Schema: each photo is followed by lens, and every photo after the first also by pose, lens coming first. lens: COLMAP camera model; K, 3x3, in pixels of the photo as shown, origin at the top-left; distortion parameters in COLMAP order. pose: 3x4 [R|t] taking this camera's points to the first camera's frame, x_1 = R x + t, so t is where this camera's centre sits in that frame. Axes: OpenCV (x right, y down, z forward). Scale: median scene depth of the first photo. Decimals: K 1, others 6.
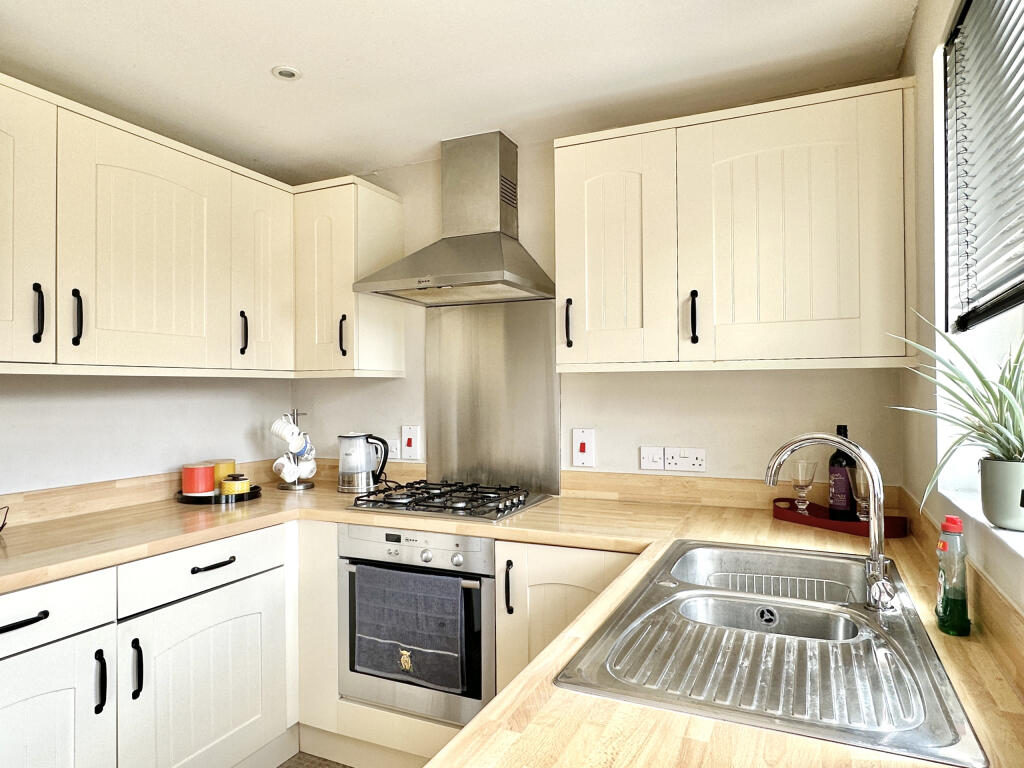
lens RADIAL K [[652.2, 0, 512.0], [0, 652.2, 386.2], [0, 0, 1]] dist [-0.030728, 0.005509]
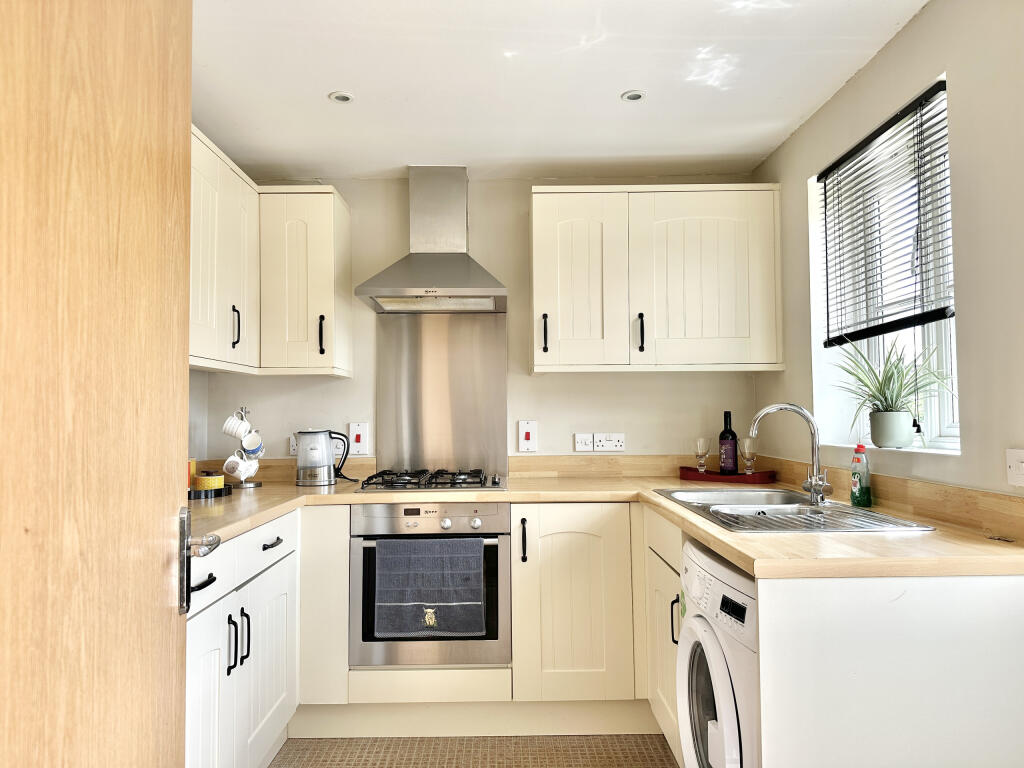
lens RADIAL K [[724.6, 0, 508.6], [0, 724.6, 384.4], [0, 0, 1]] dist [0.046082, -0.015709]
pose [[0.899265, 0.017076, 0.437070, -0.567964], [0.001061, 0.999150, -0.041219, 0.058893], [-0.437402, 0.037531, 0.898483, -0.222329]]
